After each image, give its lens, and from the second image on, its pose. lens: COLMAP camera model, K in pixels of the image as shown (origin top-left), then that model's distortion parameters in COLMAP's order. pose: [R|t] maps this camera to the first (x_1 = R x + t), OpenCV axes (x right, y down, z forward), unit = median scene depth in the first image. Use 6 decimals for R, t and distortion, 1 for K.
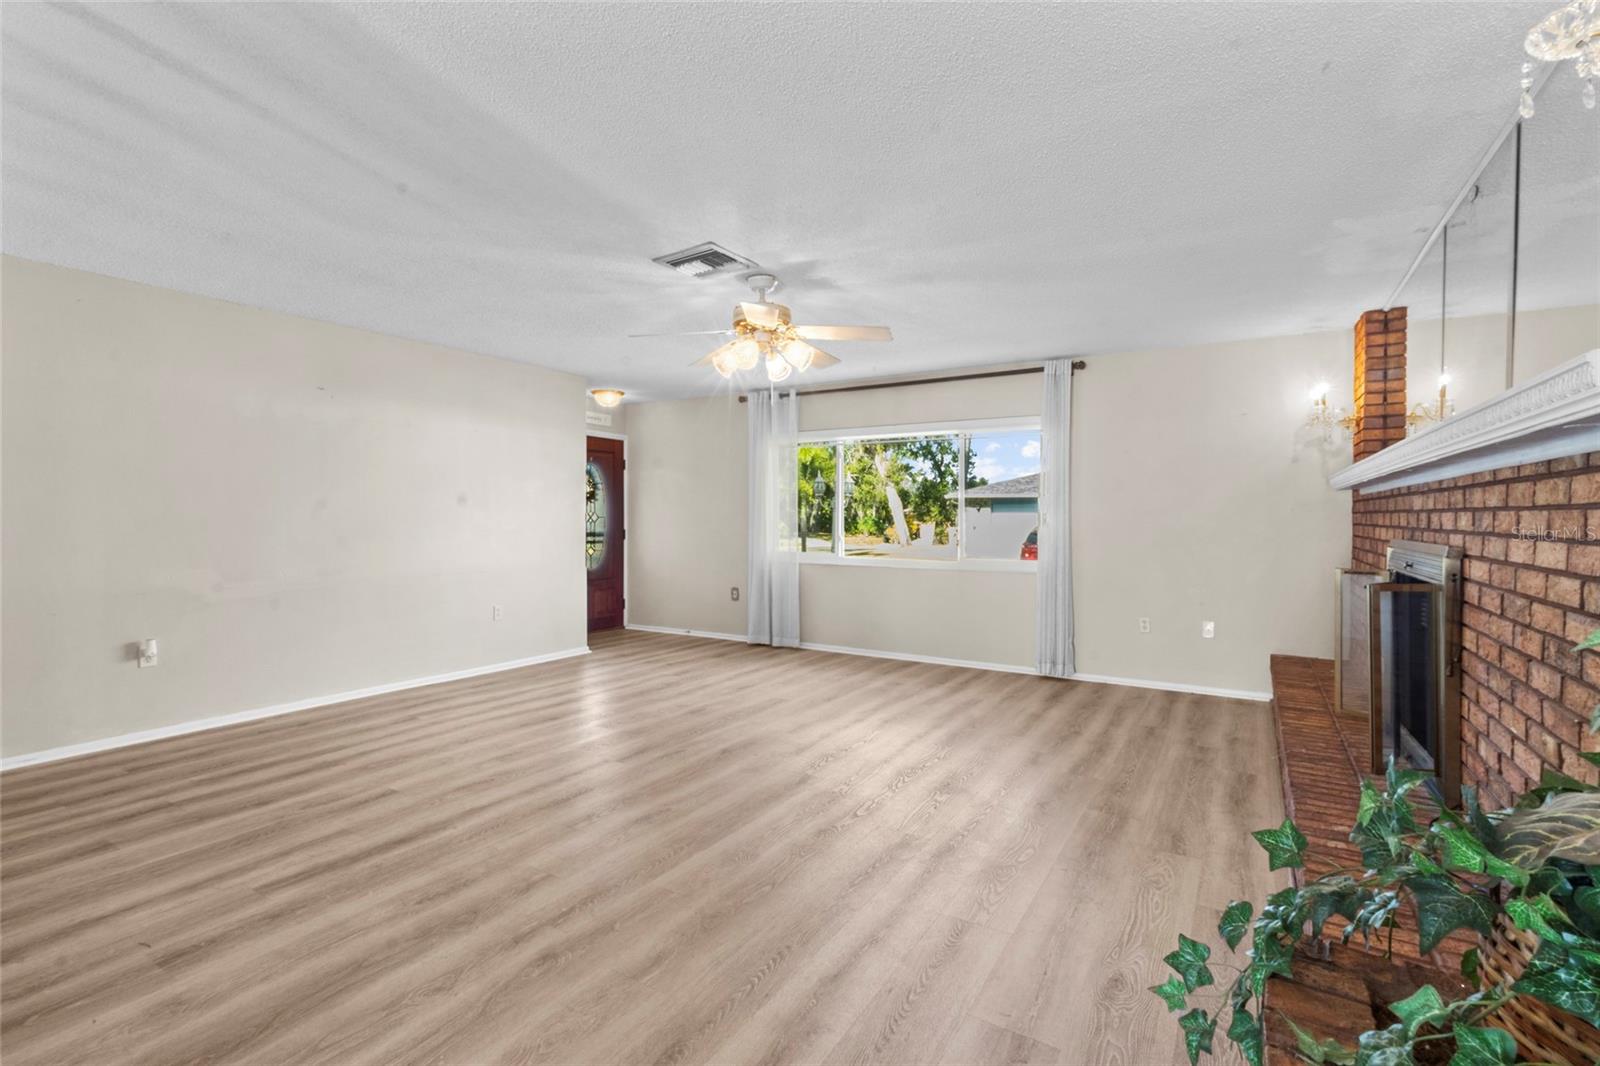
lens RADIAL K [[736.7, 0, 802.7], [0, 736.7, 530.1], [0, 0, 1]] dist [-0.001703, 0.000064]
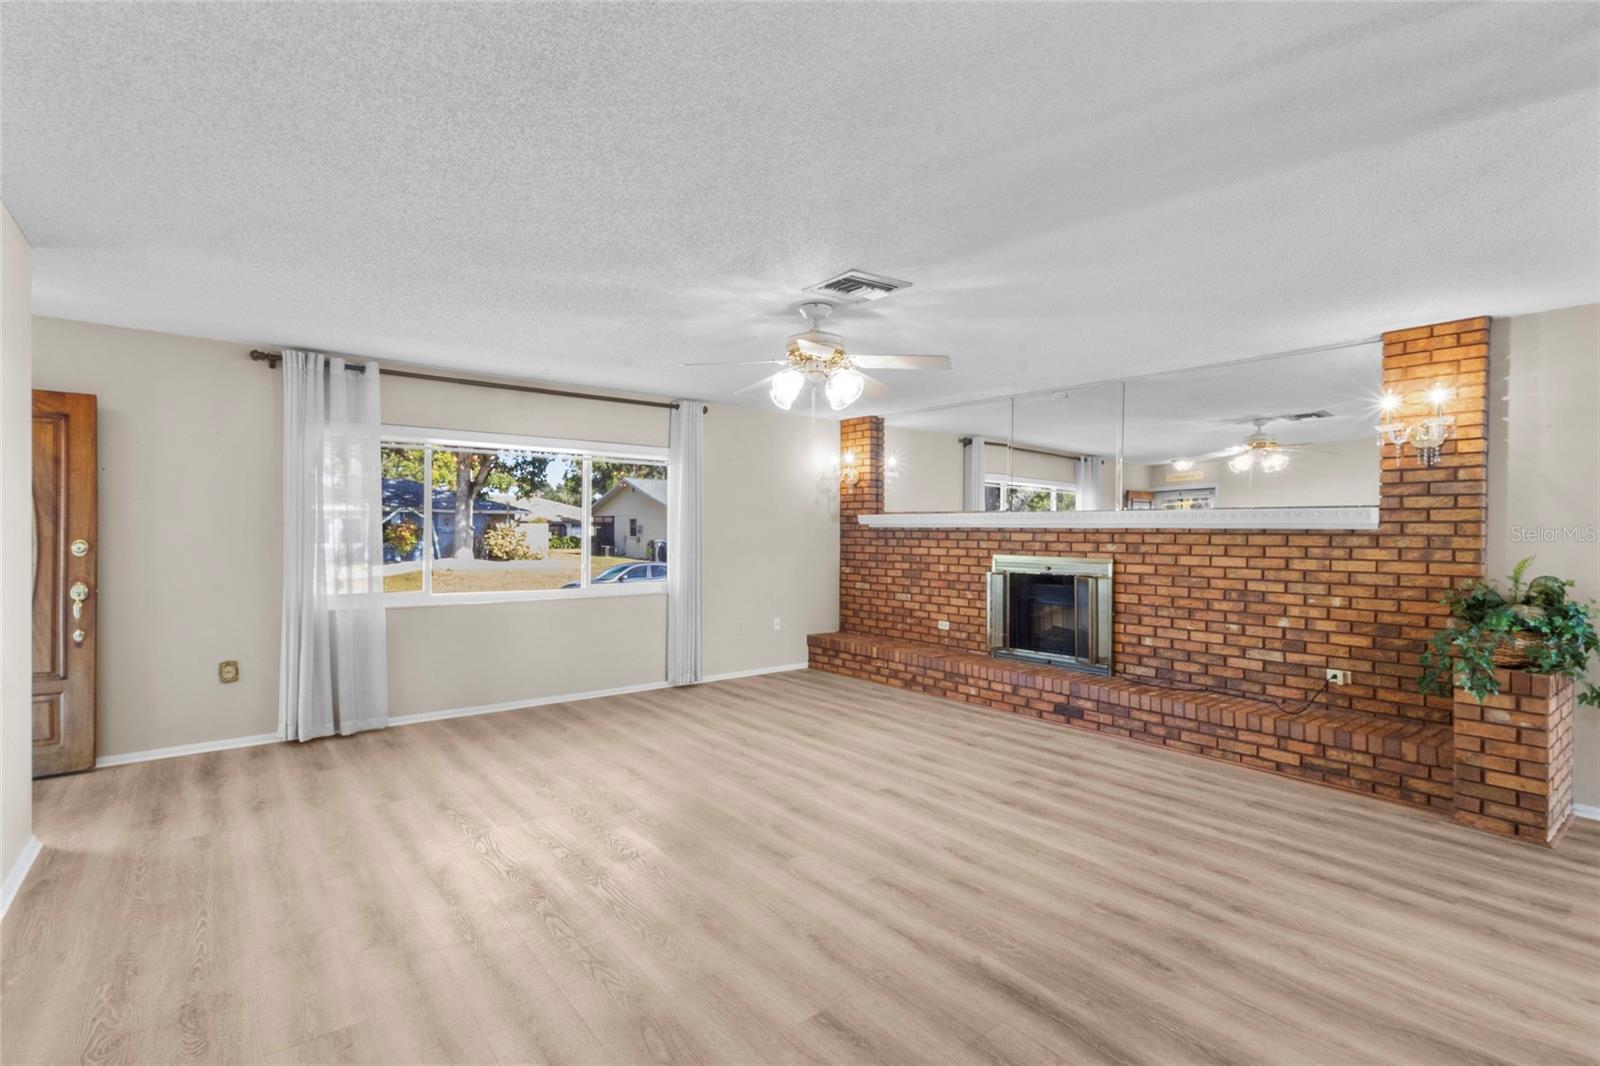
lens RADIAL K [[736.7, 0, 802.7], [0, 736.7, 530.1], [0, 0, 1]] dist [-0.001703, 0.000064]
pose [[0.344752, 0.001466, 0.938693, -0.732085], [0.012438, 0.999904, -0.006130, -0.029747], [-0.938611, 0.013789, 0.344701, 0.513114]]
